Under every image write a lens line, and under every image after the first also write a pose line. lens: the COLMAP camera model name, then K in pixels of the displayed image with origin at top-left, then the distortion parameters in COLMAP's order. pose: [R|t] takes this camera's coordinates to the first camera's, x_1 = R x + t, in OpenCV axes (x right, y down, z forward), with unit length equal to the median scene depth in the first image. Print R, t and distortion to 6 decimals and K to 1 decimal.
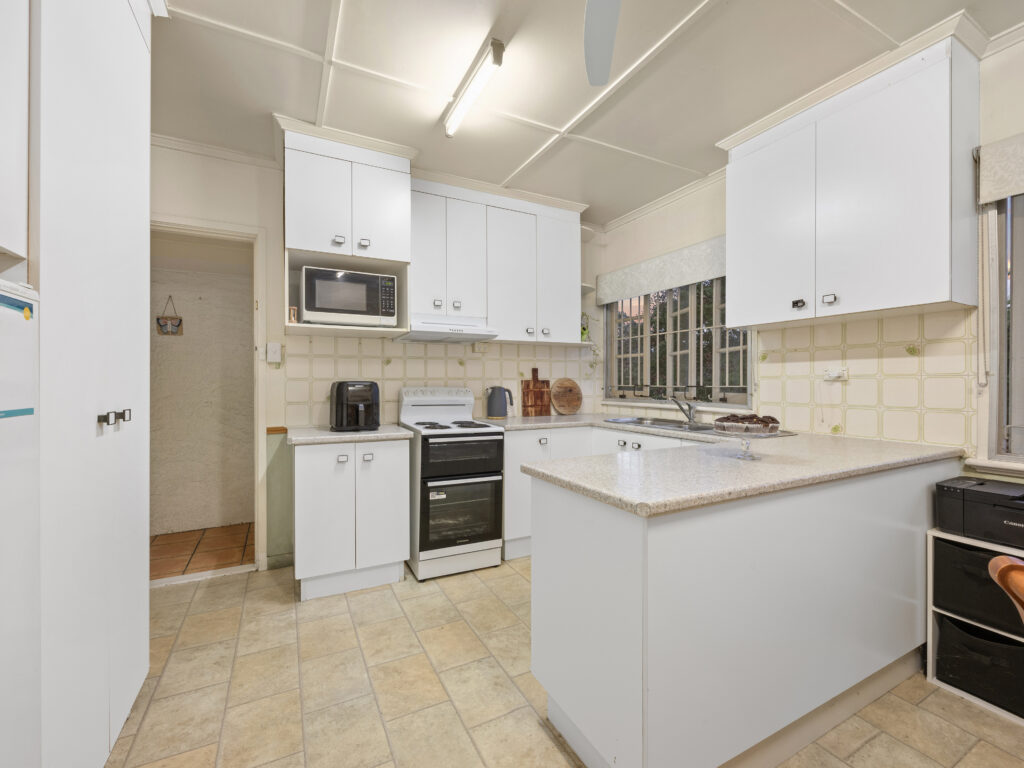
lens RADIAL K [[435.4, 0, 502.1], [0, 435.4, 386.5], [0, 0, 1]] dist [-0.006648, 0.001619]
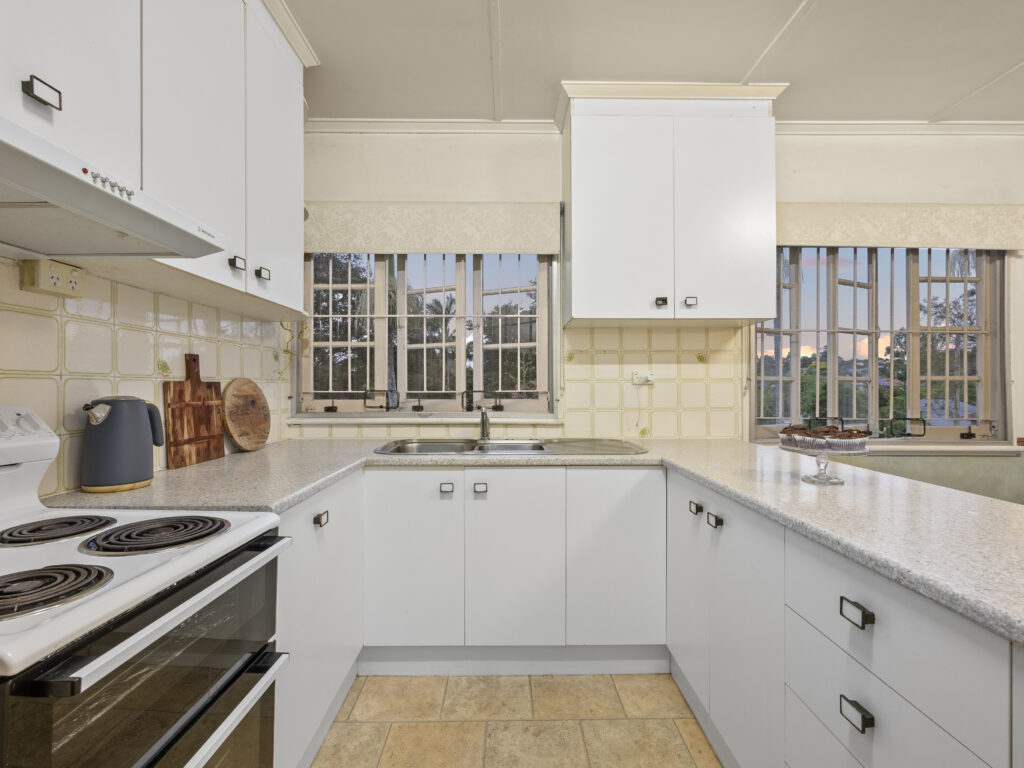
lens RADIAL K [[435.4, 0, 511.5], [0, 435.4, 385.9], [0, 0, 1]] dist [-0.006648, 0.001619]
pose [[0.445606, 0.002948, 0.895225, -0.249927], [0.010558, 0.999908, -0.008548, -0.003863], [-0.895167, 0.013261, 0.445533, 0.750335]]
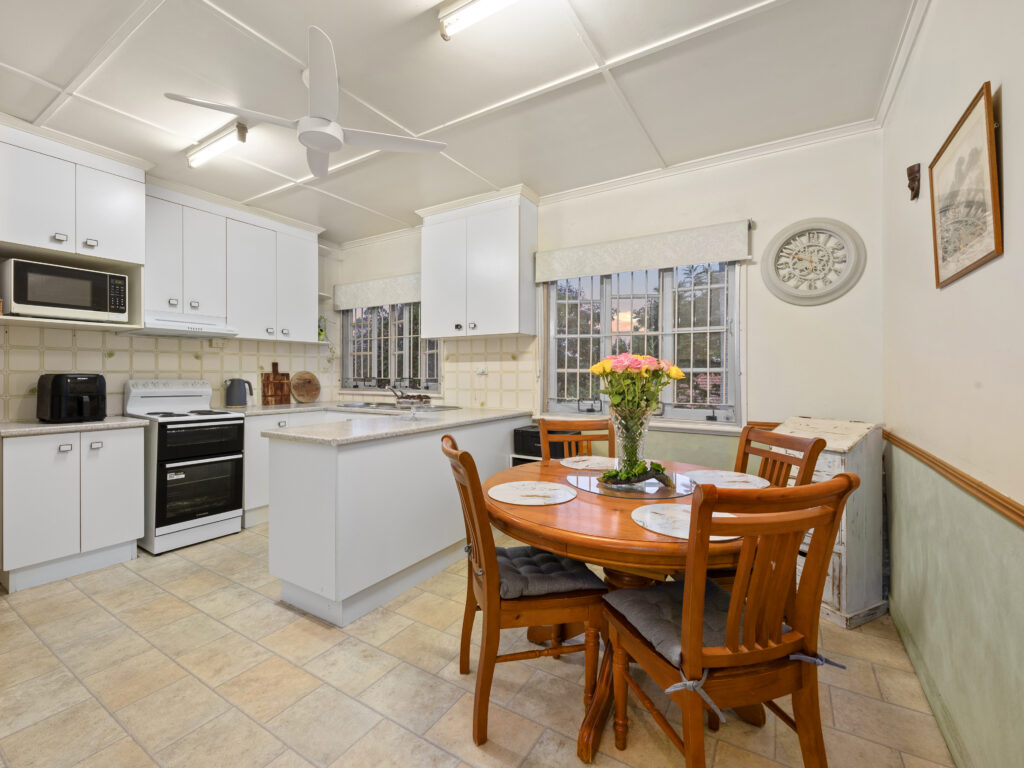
lens RADIAL K [[435.4, 0, 506.5], [0, 435.4, 374.9], [0, 0, 1]] dist [-0.006648, 0.001619]
pose [[0.848503, 0.001578, 0.529188, -0.016512], [0.003340, 0.999960, -0.008338, 0.002473], [-0.529180, 0.008843, 0.848464, -0.395245]]
